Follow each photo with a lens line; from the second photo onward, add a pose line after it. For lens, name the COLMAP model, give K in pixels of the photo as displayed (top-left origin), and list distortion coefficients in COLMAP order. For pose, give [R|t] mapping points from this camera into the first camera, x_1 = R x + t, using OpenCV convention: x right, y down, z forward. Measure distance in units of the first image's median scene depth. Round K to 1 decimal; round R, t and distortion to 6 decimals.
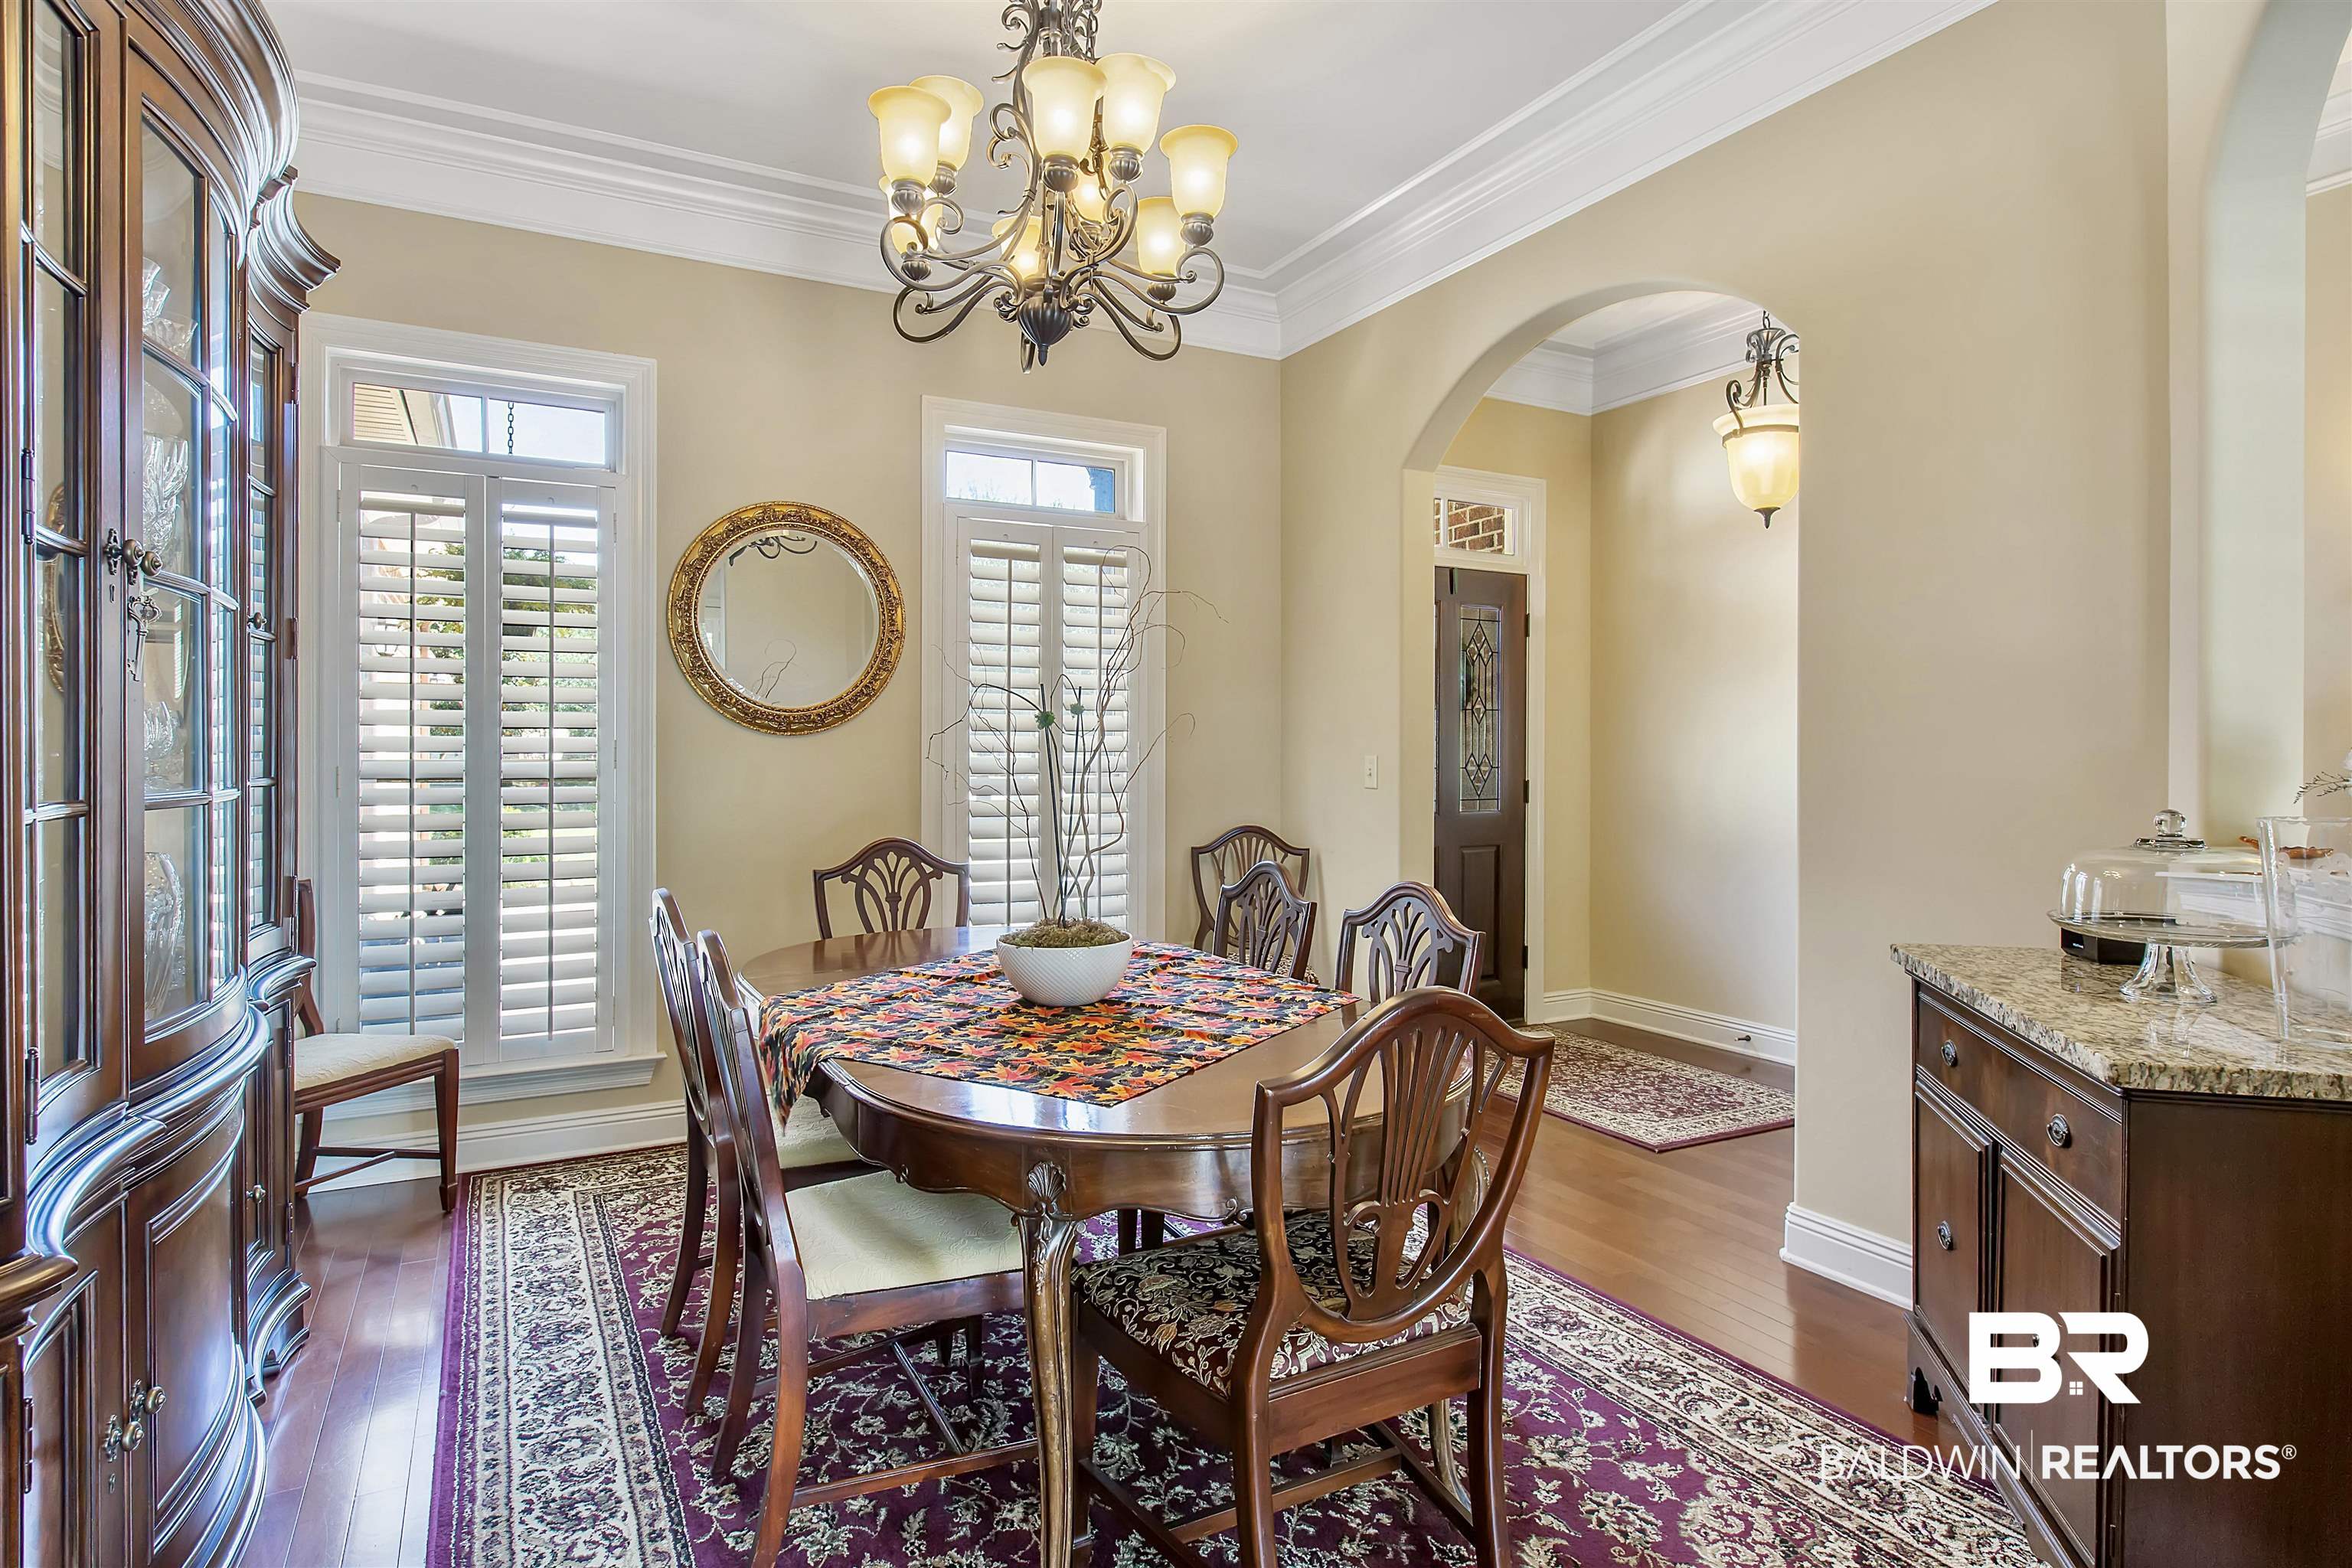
lens RADIAL K [[1282.5, 0, 1182.6], [0, 1282.5, 764.4], [0, 0, 1]] dist [0.008667, 0.000439]
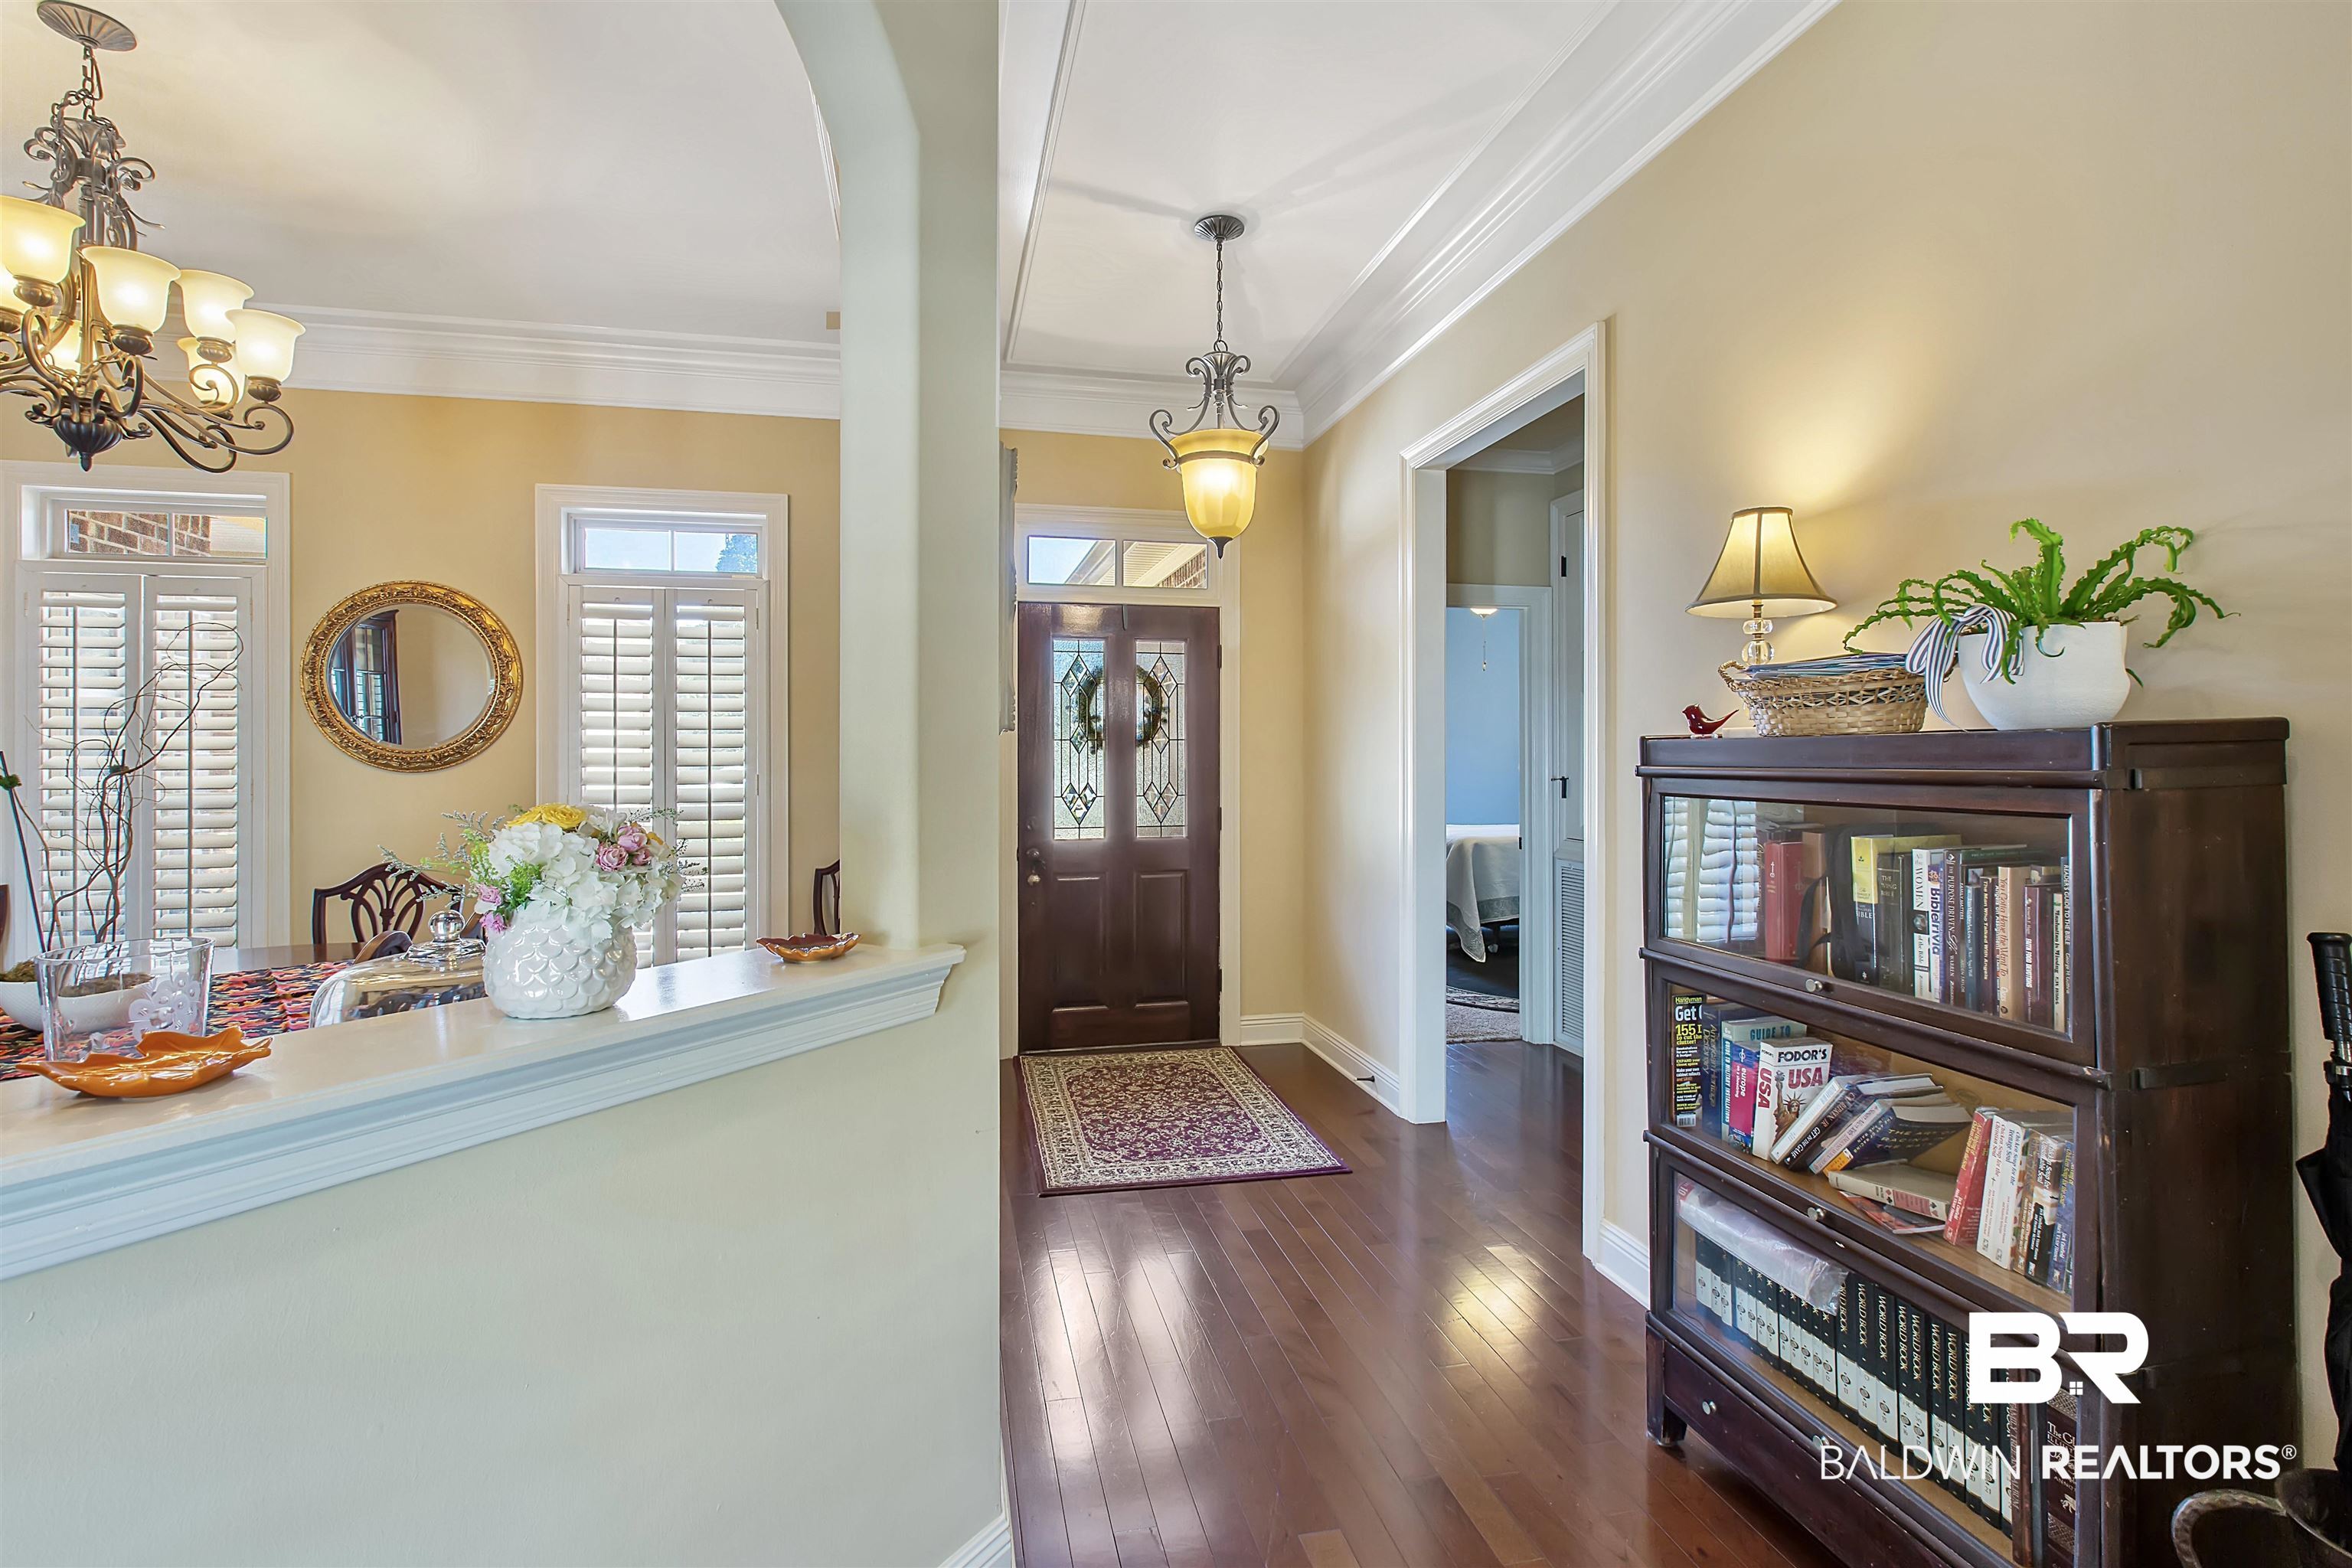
lens RADIAL K [[1102.0, 0, 1164.0], [0, 1102.0, 774.6], [0, 0, 1]] dist [0.001972, -0.001078]
pose [[0.958215, 0.003490, -0.286028, 0.687296], [-0.001049, 0.999962, 0.008685, -0.031325], [0.286048, -0.008022, 0.958182, 0.205645]]
